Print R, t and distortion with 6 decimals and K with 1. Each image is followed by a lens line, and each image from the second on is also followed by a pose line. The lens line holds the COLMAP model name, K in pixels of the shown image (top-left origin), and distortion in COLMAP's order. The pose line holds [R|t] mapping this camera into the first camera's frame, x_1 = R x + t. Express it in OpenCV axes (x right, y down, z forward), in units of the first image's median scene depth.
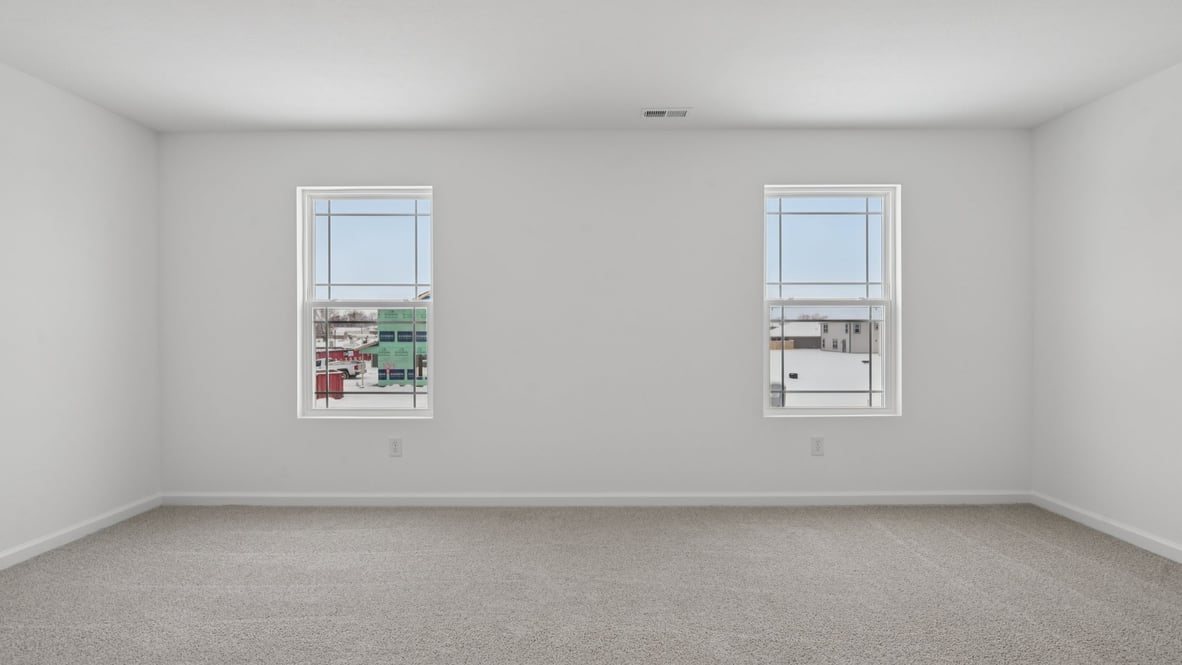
lens RADIAL K [[547.8, 0, 582.7], [0, 547.8, 327.8], [0, 0, 1]] dist [-0.002790, -0.007514]
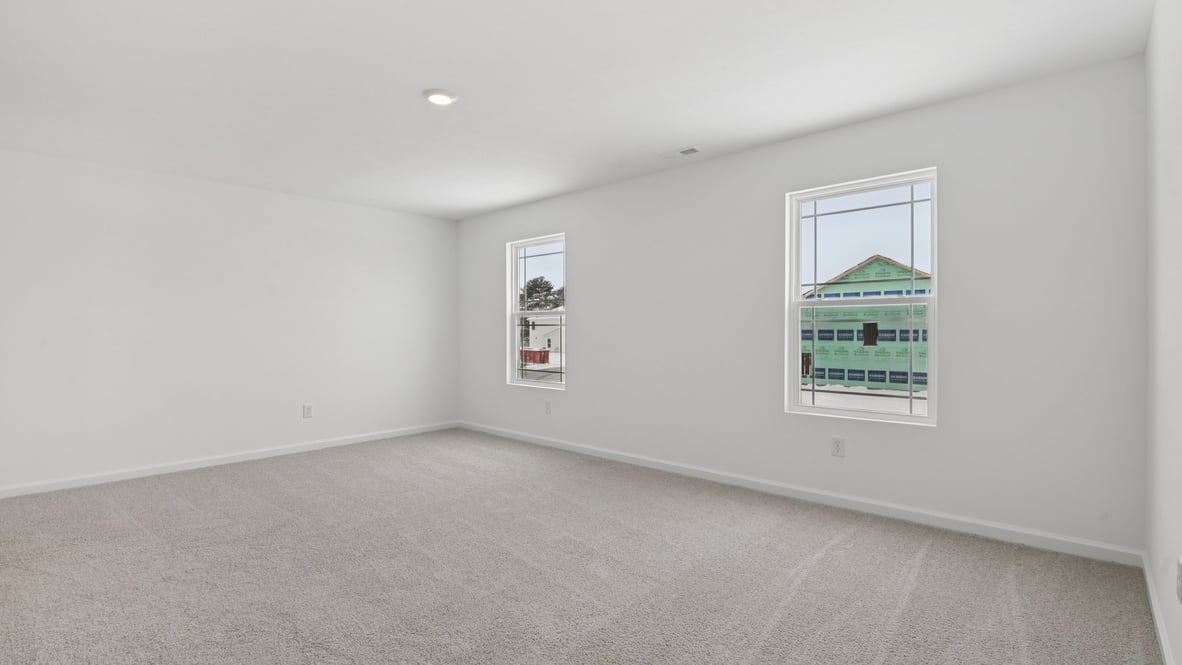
lens RADIAL K [[542.3, 0, 591.0], [0, 542.3, 332.5], [0, 0, 1]] dist [-0.000620, -0.018951]
pose [[0.735659, 0.002651, -0.677346, 0.778661], [0.007461, 0.999900, 0.012017, -0.007932], [0.677311, -0.013894, 0.735566, -0.027521]]
